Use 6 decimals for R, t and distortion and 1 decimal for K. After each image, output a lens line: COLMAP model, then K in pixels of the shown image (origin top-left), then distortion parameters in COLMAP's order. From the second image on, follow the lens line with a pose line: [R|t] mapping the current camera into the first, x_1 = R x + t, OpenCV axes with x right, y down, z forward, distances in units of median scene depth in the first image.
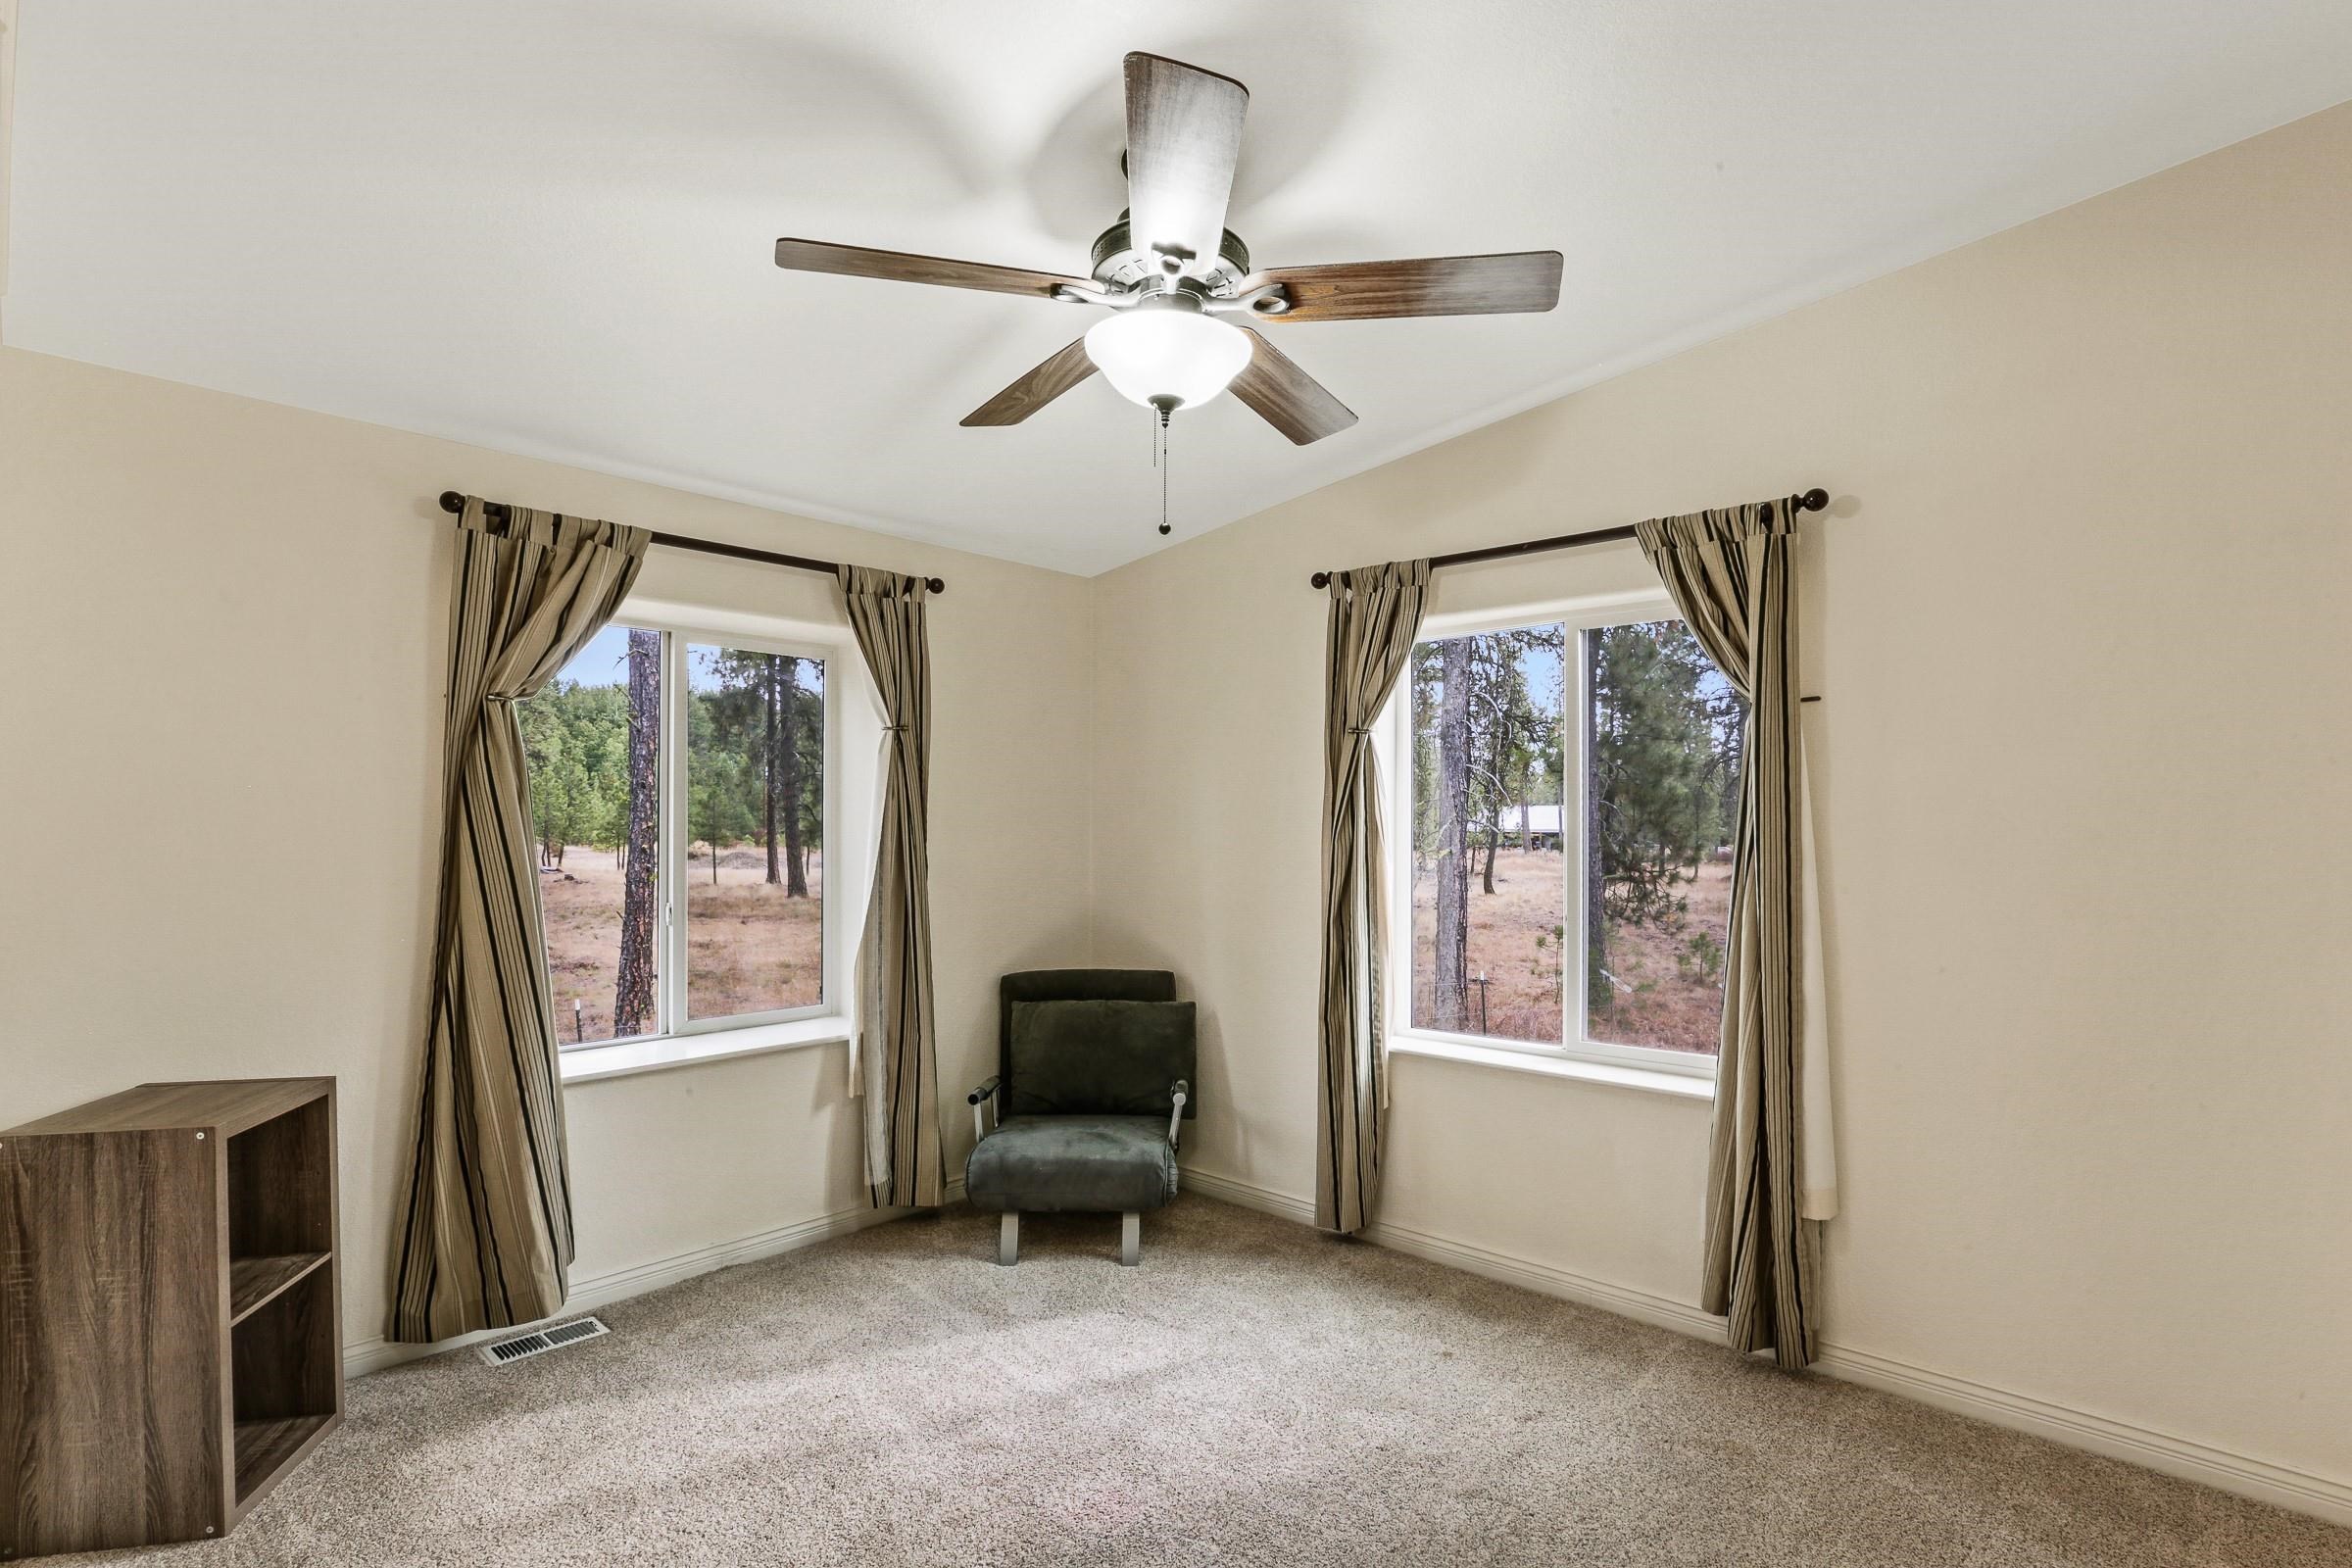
lens RADIAL K [[1116.7, 0, 1175.6], [0, 1116.7, 826.8], [0, 0, 1]] dist [-0.000006, 0.000025]
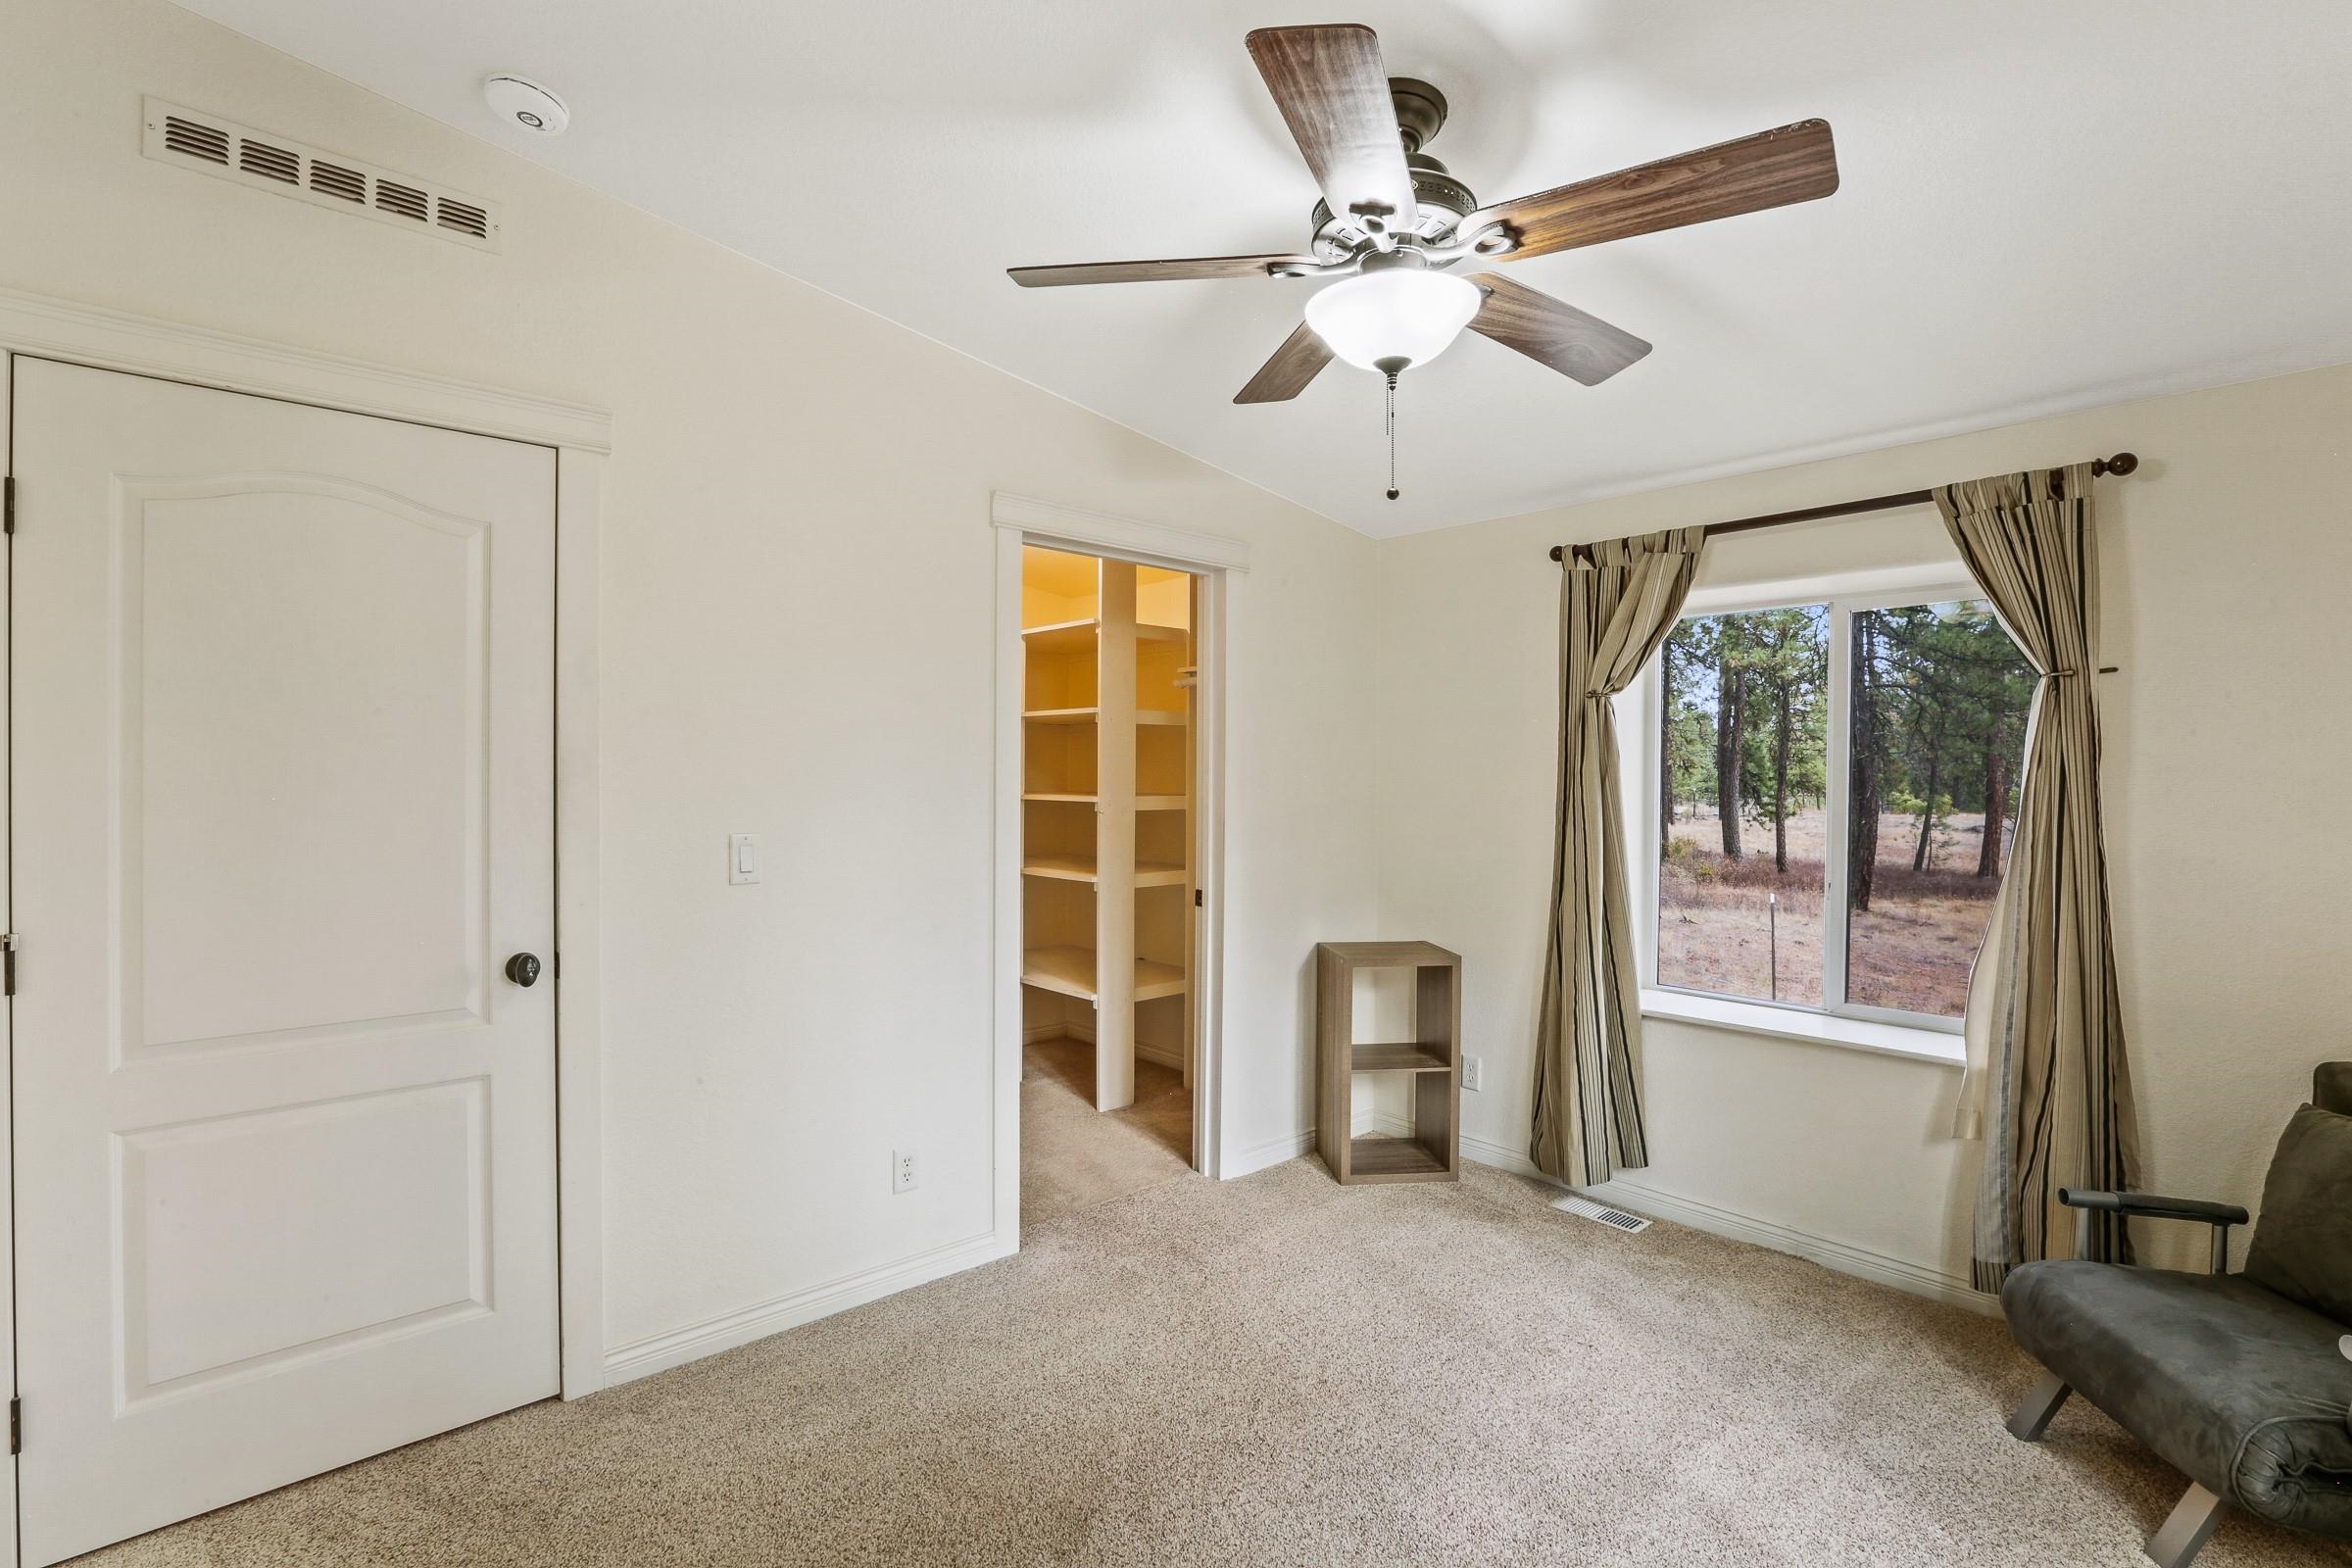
lens RADIAL K [[1094.7, 0, 1159.4], [0, 1094.7, 782.7], [0, 0, 1]] dist [-0.001063, -0.000084]
pose [[-0.078739, 0.012124, -0.996822, 0.645449], [-0.002100, 0.999922, 0.012327, -0.030036], [0.996893, 0.003064, -0.078708, 0.576084]]
